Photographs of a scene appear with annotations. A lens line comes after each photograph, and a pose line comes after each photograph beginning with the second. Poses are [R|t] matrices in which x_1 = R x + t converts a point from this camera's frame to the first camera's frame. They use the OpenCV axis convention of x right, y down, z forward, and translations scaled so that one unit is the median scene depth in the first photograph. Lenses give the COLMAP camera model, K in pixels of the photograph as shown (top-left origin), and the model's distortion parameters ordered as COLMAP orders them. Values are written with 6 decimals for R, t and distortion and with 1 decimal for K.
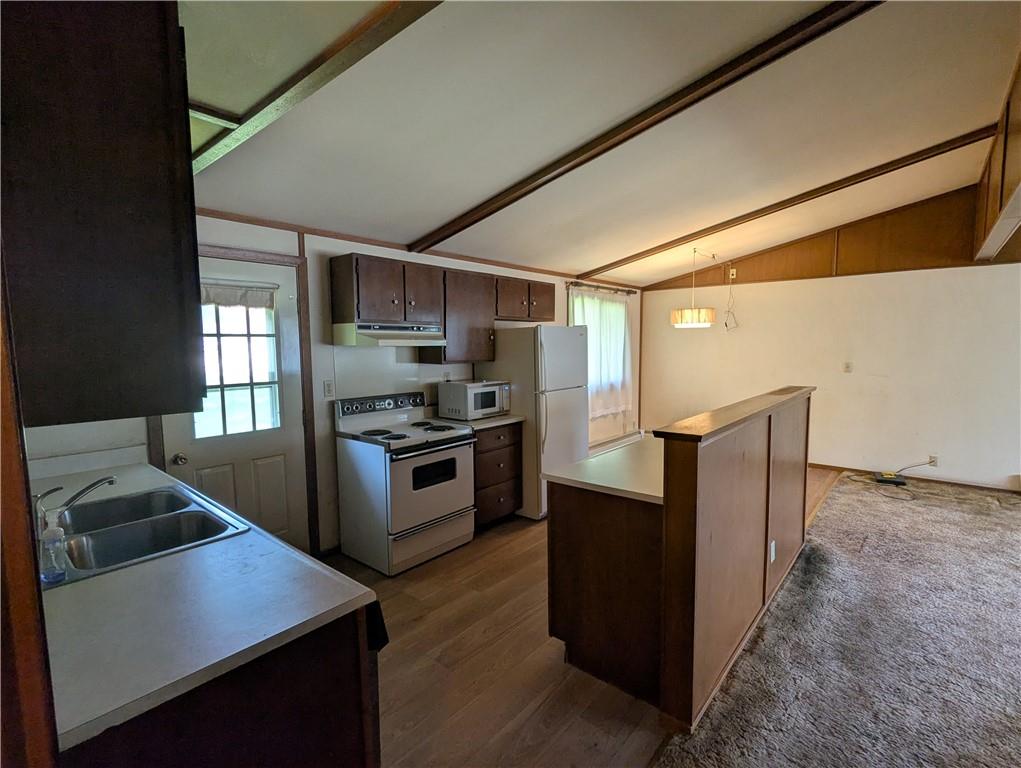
lens RADIAL K [[485.1, 0, 512.9], [0, 485.1, 384.9], [0, 0, 1]] dist [-0.002440, 0.000346]
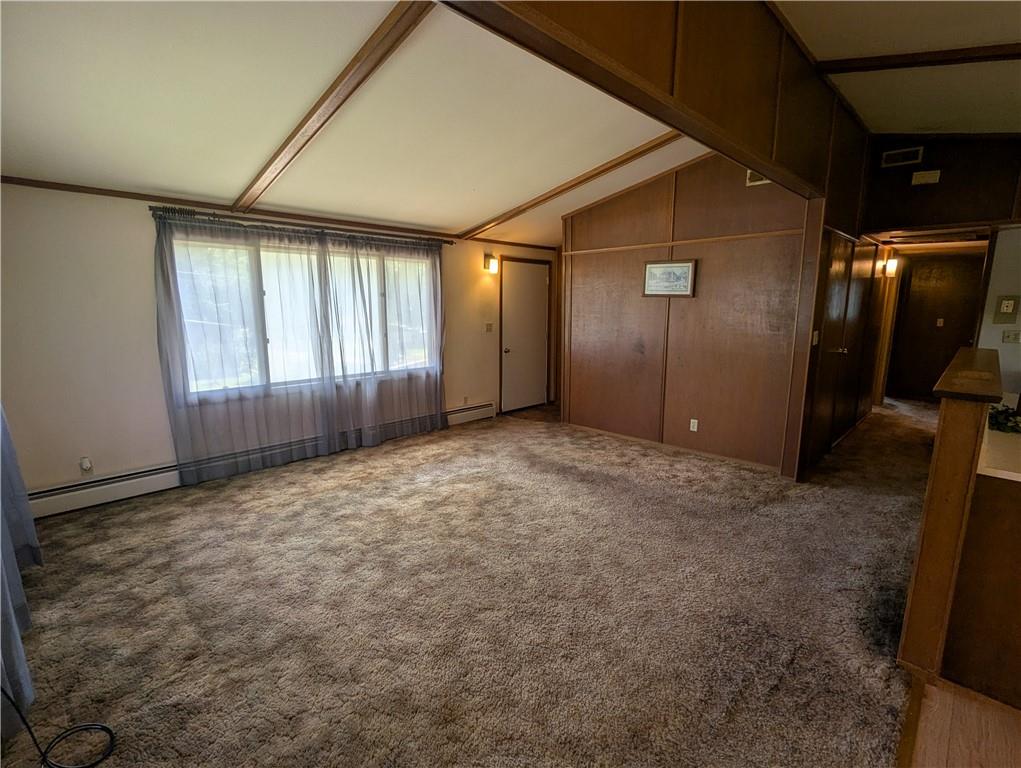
lens RADIAL K [[485.1, 0, 508.0], [0, 485.1, 385.5], [0, 0, 1]] dist [-0.002440, 0.000346]
pose [[-0.997357, -0.005220, 0.072463, 1.147262], [0.013532, 0.966613, 0.255883, -0.154462], [-0.071380, 0.256187, -0.963988, 1.685441]]
